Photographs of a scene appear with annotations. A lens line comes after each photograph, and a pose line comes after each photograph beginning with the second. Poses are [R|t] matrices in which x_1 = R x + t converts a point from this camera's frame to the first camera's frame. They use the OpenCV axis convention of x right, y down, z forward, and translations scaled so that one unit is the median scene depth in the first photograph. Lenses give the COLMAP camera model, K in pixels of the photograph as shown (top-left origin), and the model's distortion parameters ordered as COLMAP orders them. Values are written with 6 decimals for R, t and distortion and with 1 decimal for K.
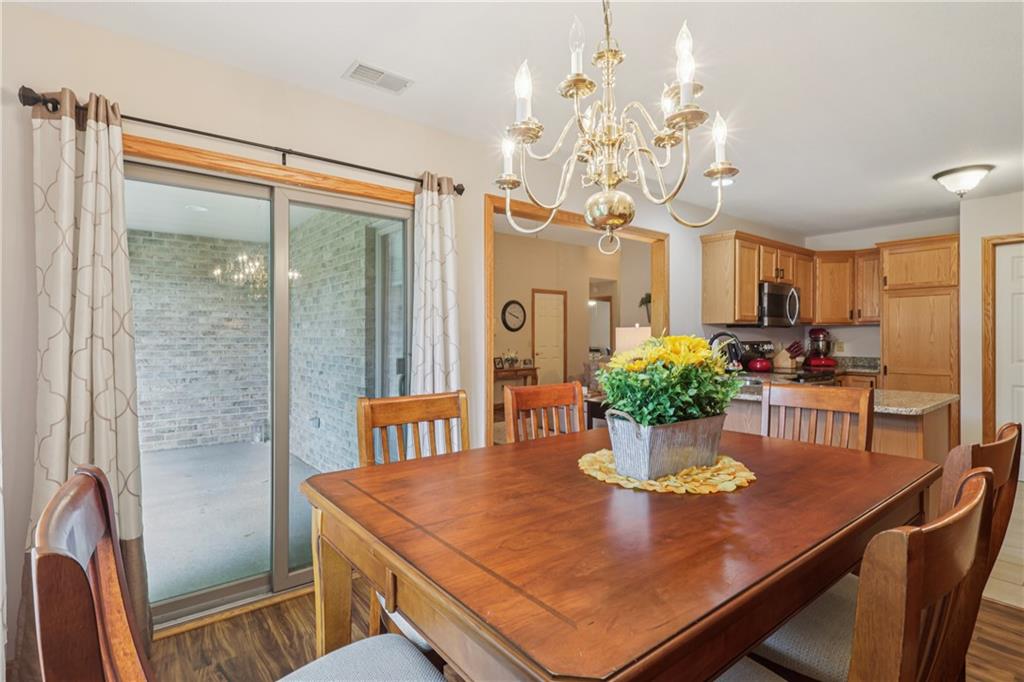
lens RADIAL K [[498.8, 0, 512.0], [0, 498.8, 341.0], [0, 0, 1]] dist [-0.000573, -0.000279]
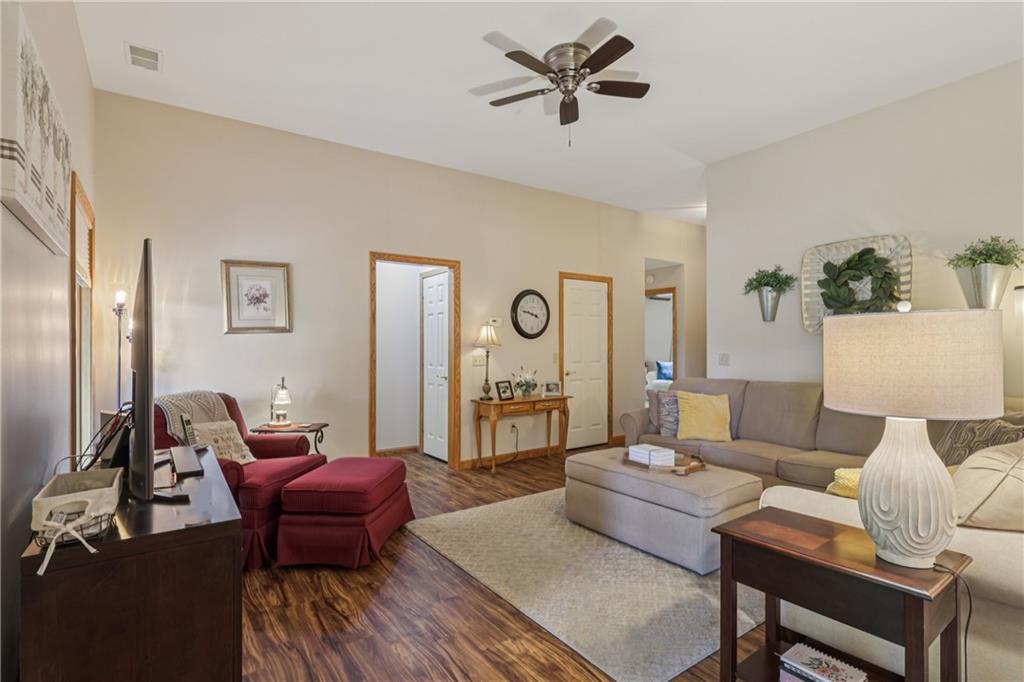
lens RADIAL K [[503.0, 0, 510.7], [0, 503.0, 353.8], [0, 0, 1]] dist [-0.000347, -0.000150]
pose [[0.998712, -0.002311, -0.050680, 0.018206], [0.002433, 0.999994, 0.002352, -0.002428], [0.050675, -0.002473, 0.998712, 0.618163]]
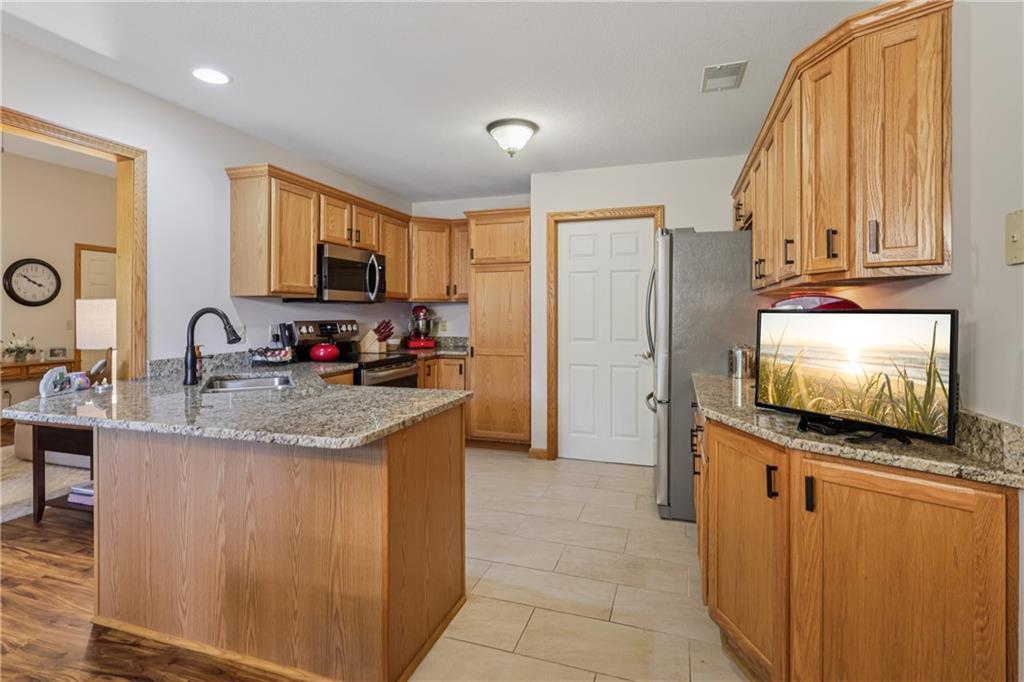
lens RADIAL K [[503.6, 0, 512.4], [0, 503.6, 318.4], [0, 0, 1]] dist [0.000752, 0.000097]
pose [[0.837745, -0.002926, 0.546054, 0.288639], [0.003119, 0.999995, 0.000573, -0.002474], [-0.546052, 0.001223, 0.837750, 0.176893]]
